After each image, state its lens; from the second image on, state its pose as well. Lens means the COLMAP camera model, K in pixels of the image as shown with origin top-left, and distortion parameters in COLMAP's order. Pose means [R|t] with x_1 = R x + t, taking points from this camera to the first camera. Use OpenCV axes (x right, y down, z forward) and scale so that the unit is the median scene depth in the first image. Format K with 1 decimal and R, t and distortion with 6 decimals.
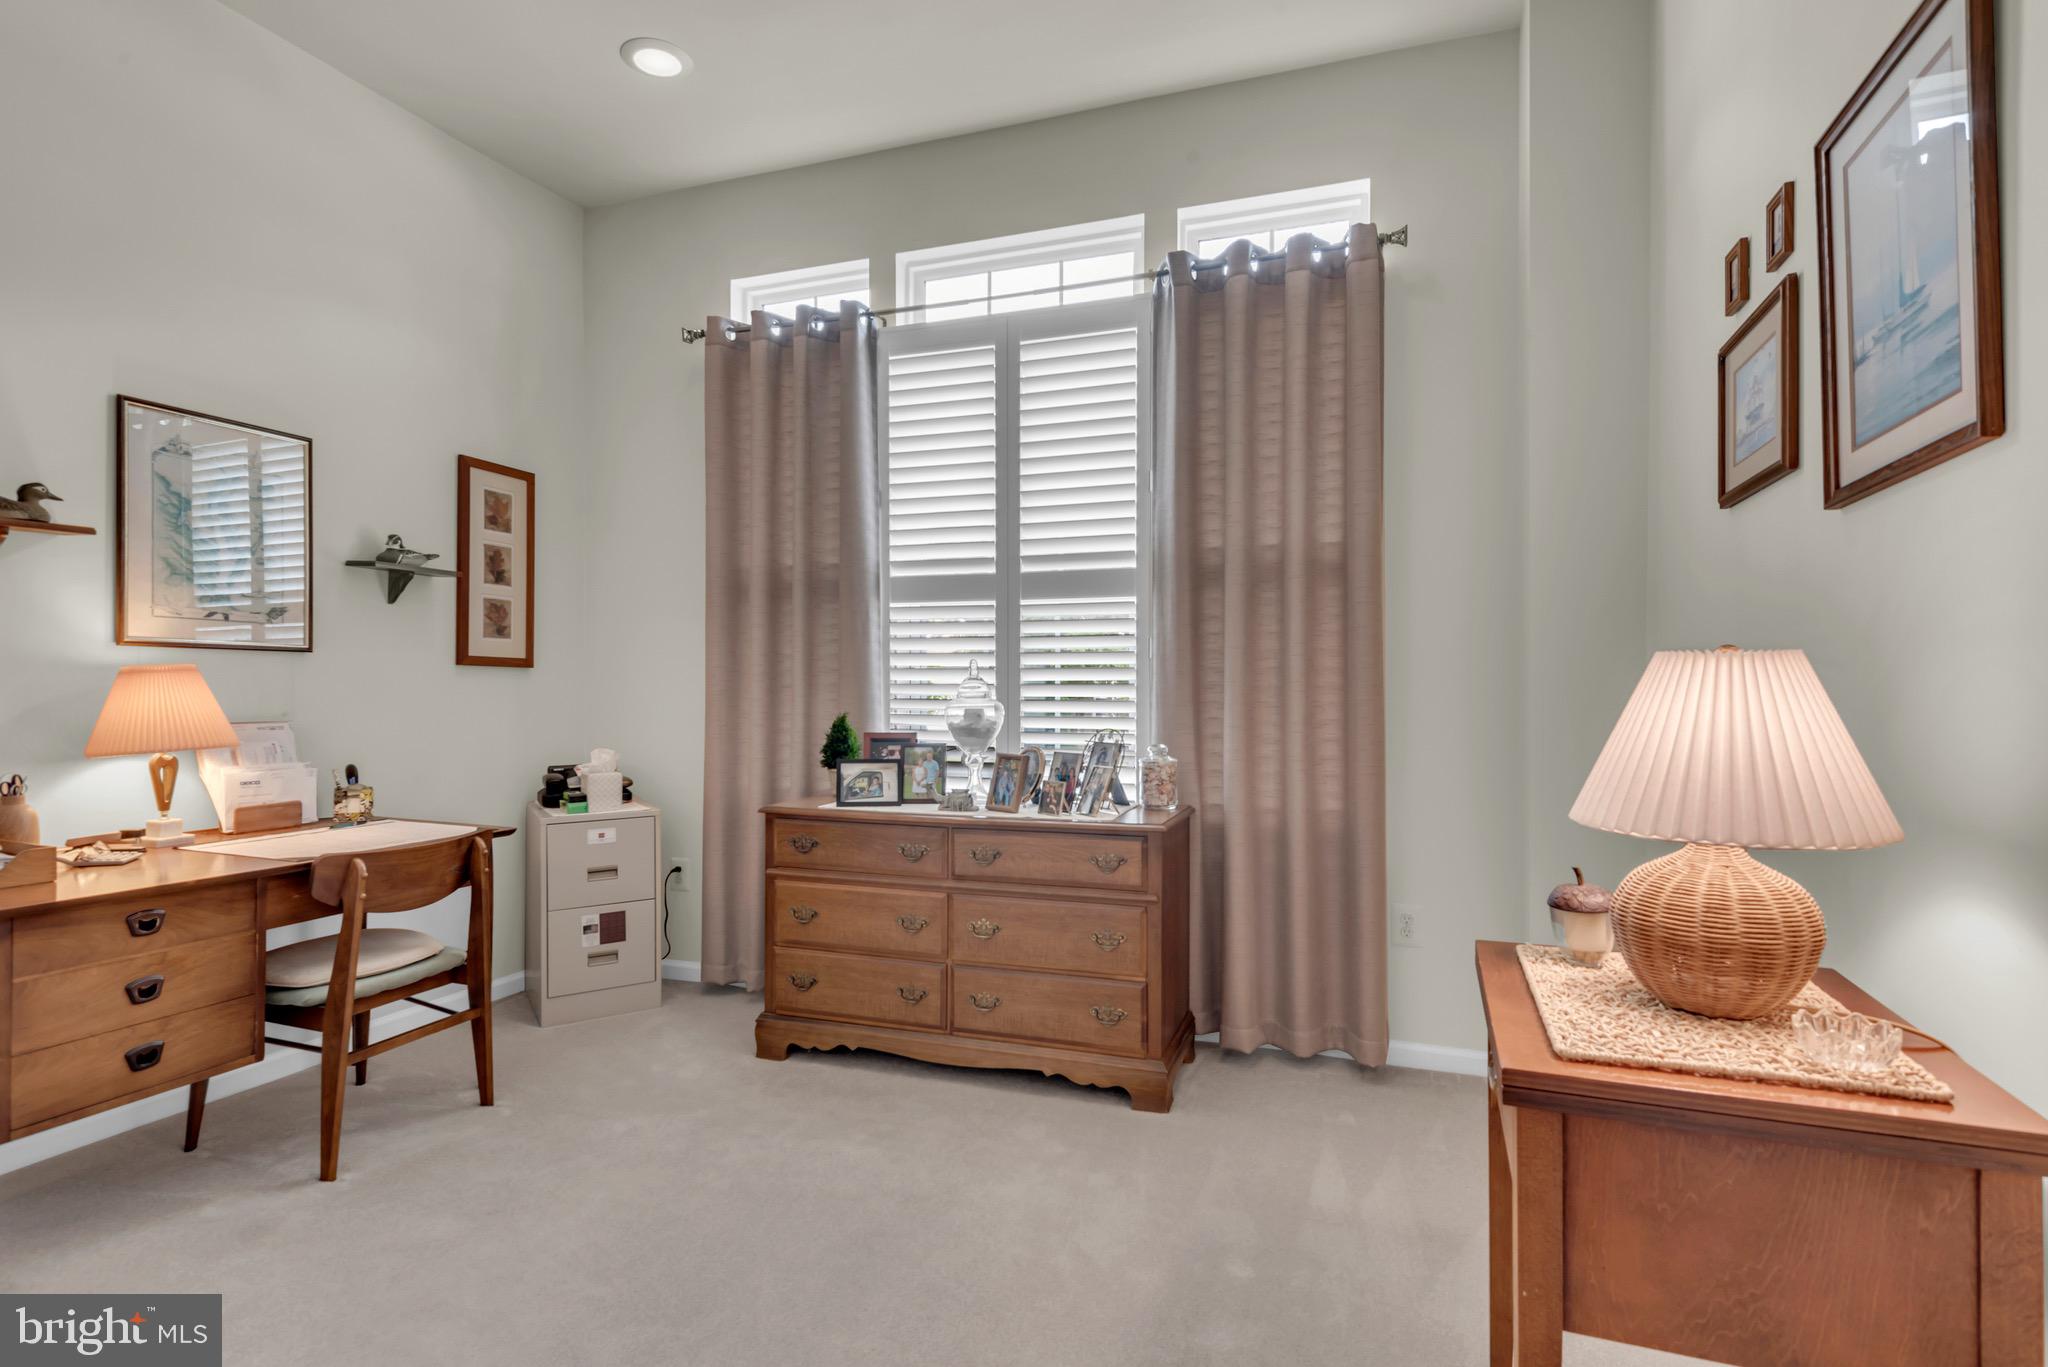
lens RADIAL K [[989.1, 0, 1050.3], [0, 989.1, 686.0], [0, 0, 1]] dist [-0.001391, -0.000371]
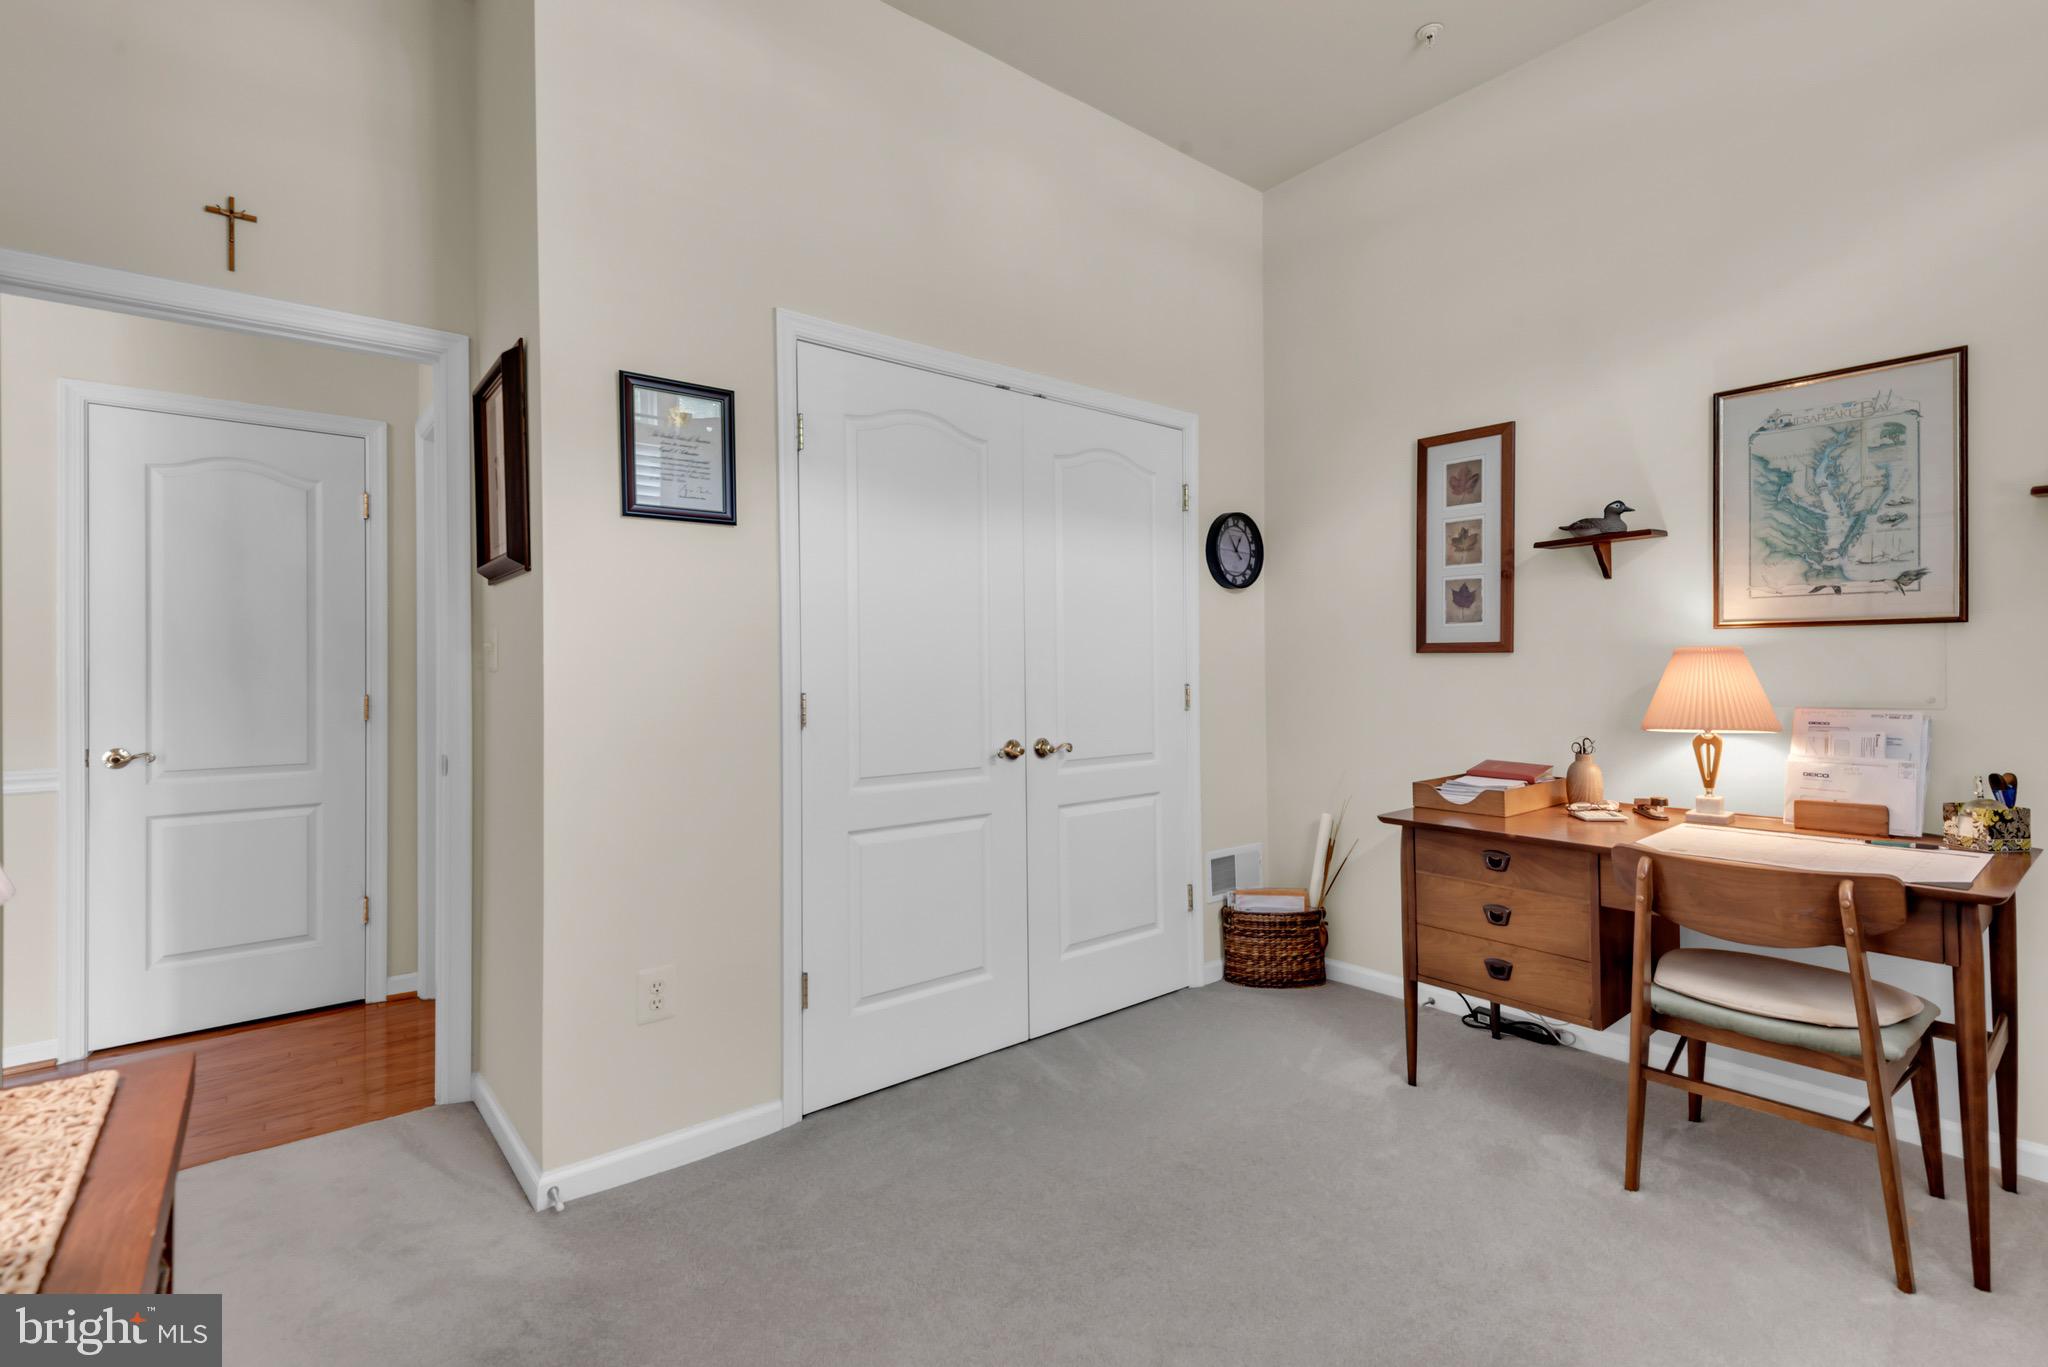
lens RADIAL K [[926.5, 0, 1014.2], [0, 926.5, 674.3], [0, 0, 1]] dist [0.037936, -0.020853]
pose [[-0.535594, 0.011852, -0.844392, 0.326362], [0.013073, 0.999898, 0.005742, -0.008225], [0.844374, -0.007964, -0.535694, 0.916455]]
